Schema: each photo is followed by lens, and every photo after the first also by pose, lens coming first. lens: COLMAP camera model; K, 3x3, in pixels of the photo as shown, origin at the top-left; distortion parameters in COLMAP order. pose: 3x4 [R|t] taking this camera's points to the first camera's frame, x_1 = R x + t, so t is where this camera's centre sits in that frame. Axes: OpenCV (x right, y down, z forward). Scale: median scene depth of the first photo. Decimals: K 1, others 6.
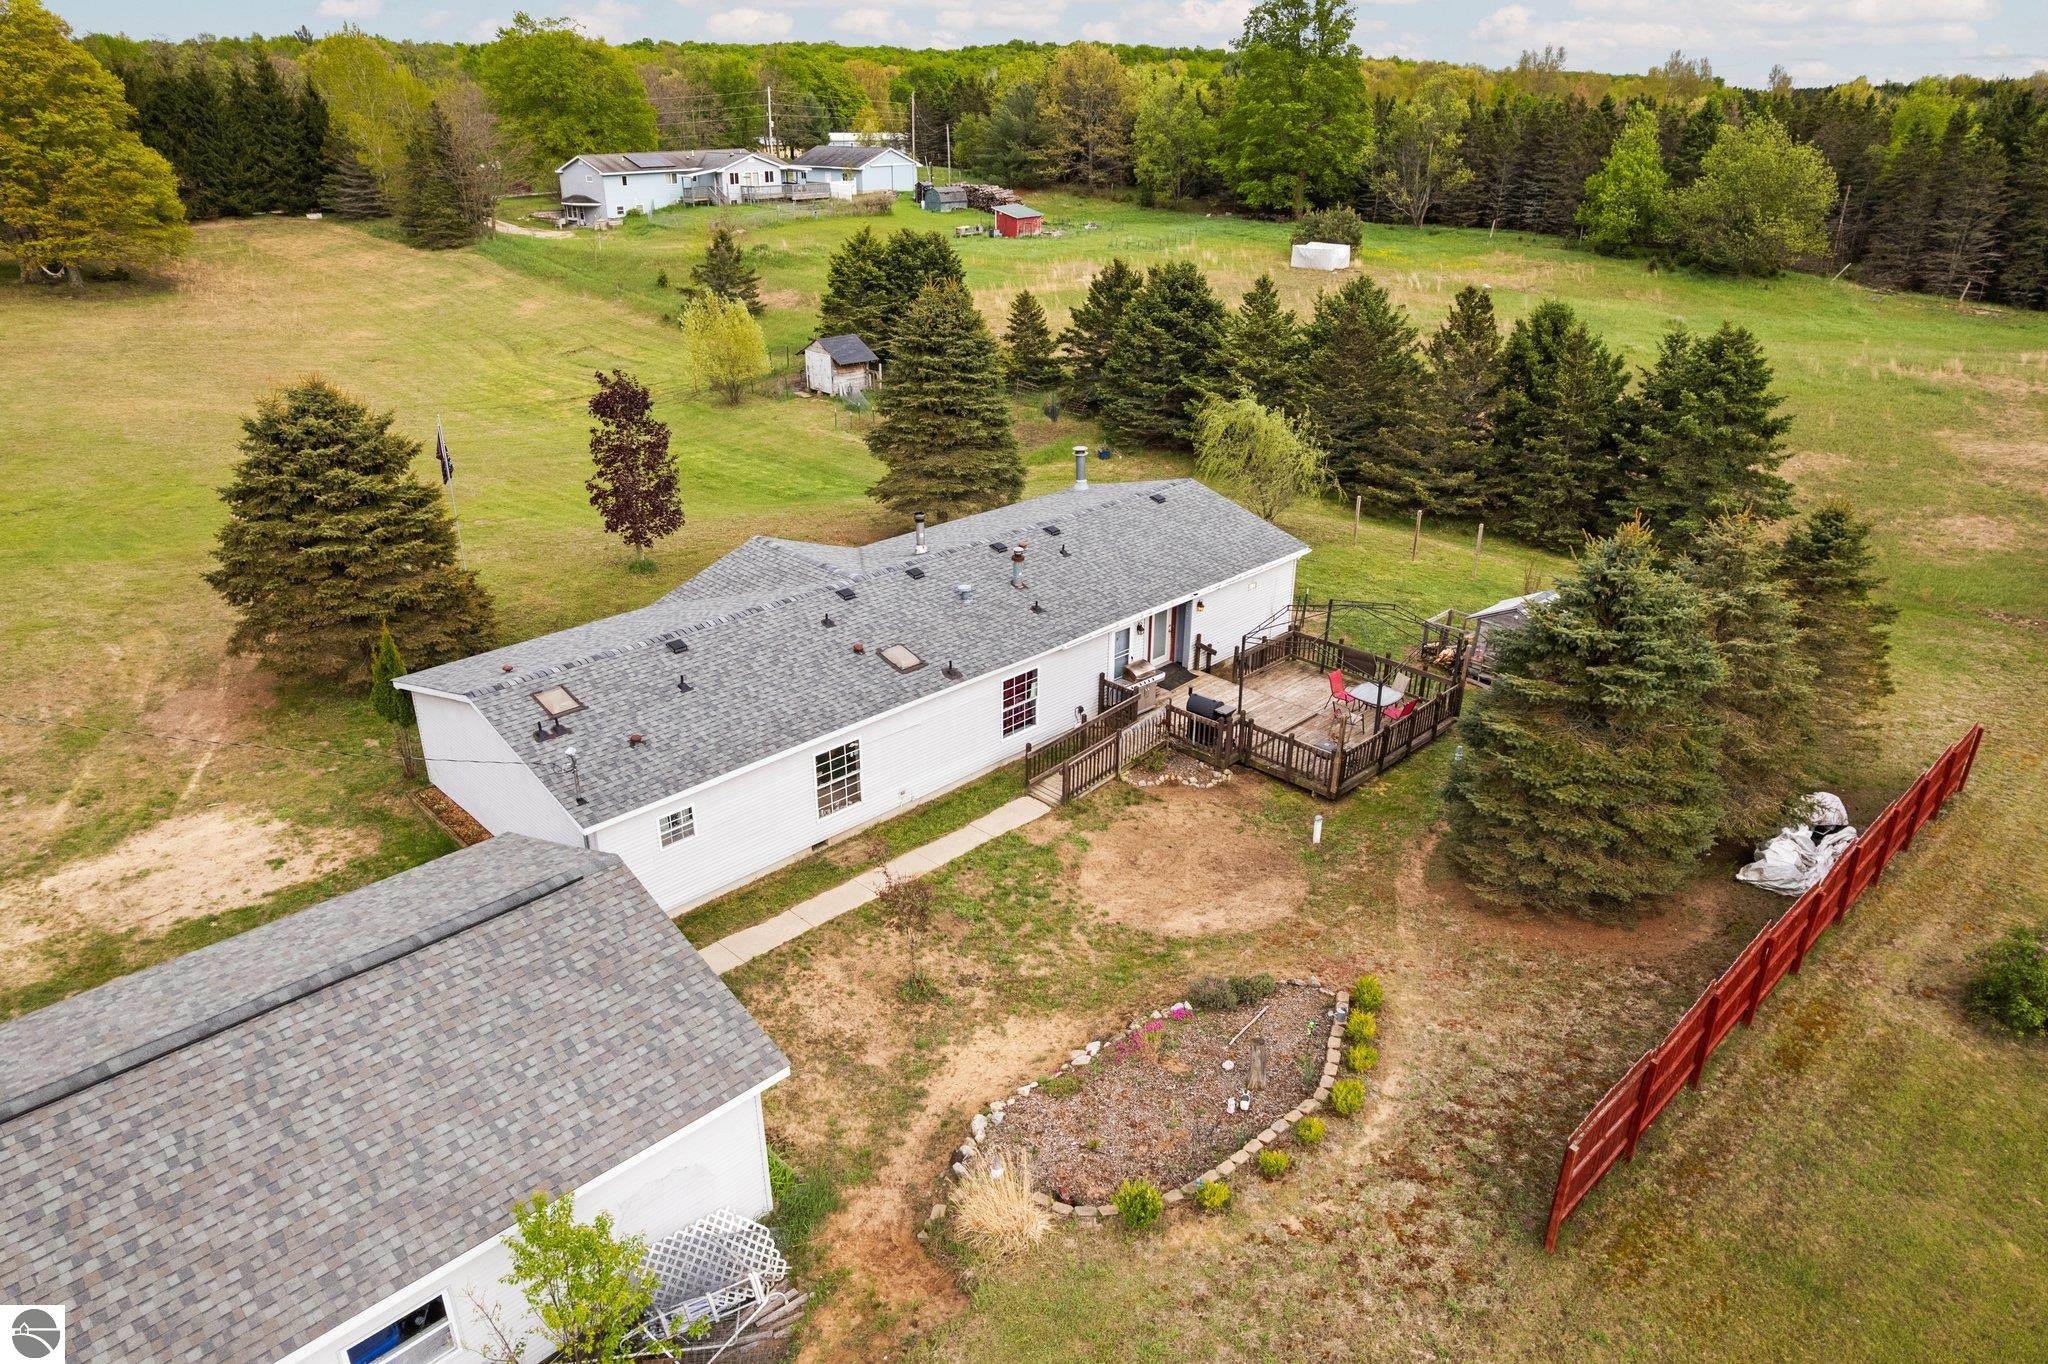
lens RADIAL K [[1297.4, 0, 1048.4], [0, 1297.4, 679.4], [0, 0, 1]] dist [-0.014230, 0.009261]
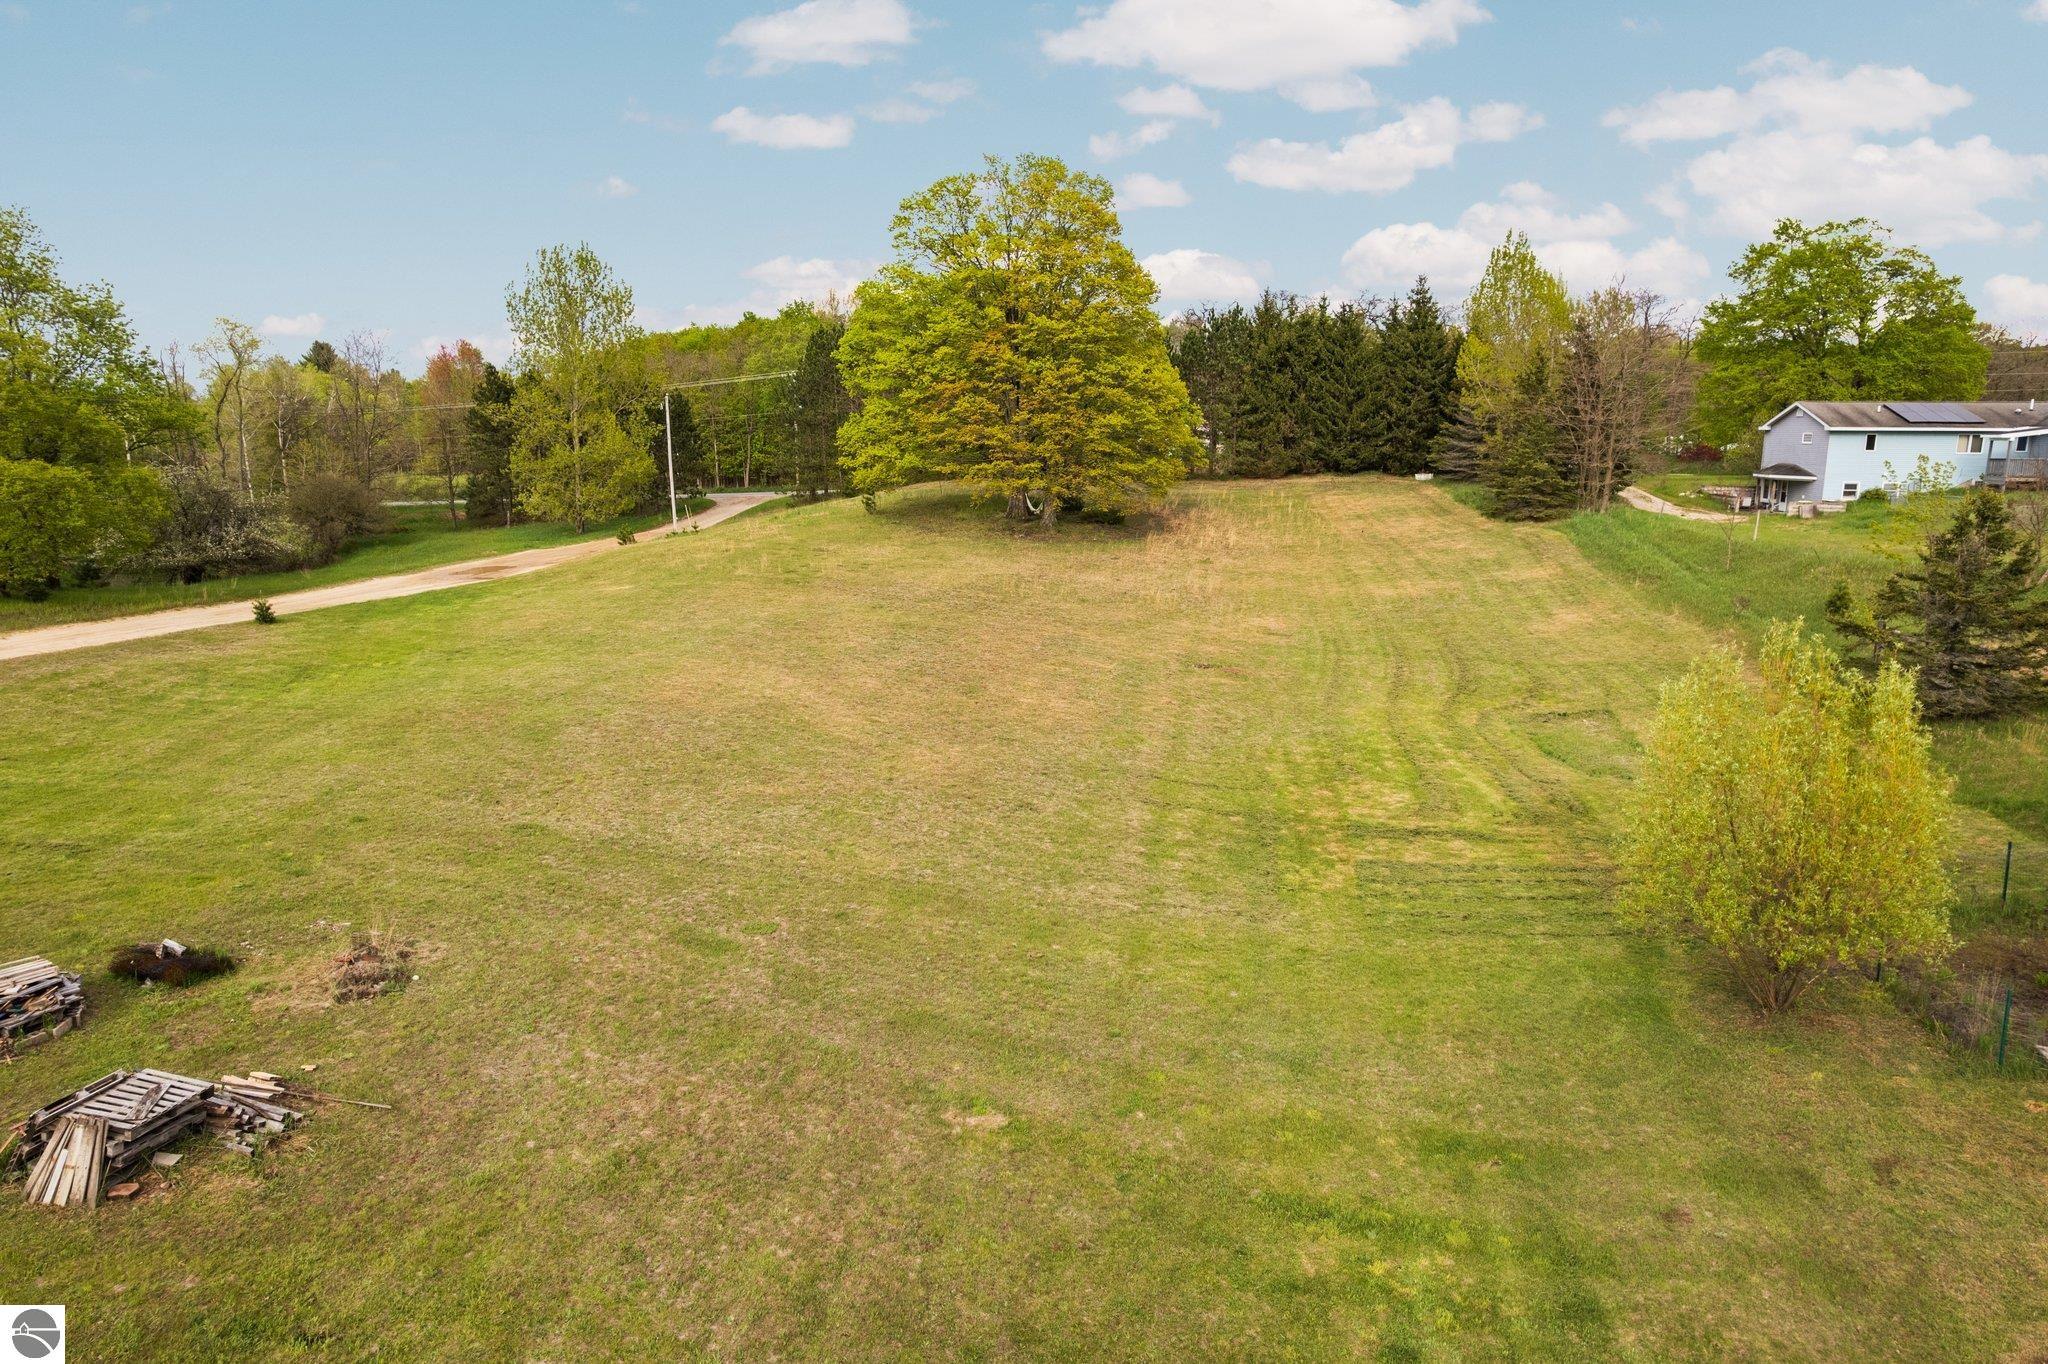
lens RADIAL K [[1297.4, 0, 1037.2], [0, 1297.4, 655.3], [0, 0, 1]] dist [-0.014230, 0.009261]
pose [[0.591358, 0.147657, -0.792776, -0.121006], [-0.337167, 0.938312, -0.076740, -0.205448], [0.732540, 0.312678, 0.604663, 0.672609]]
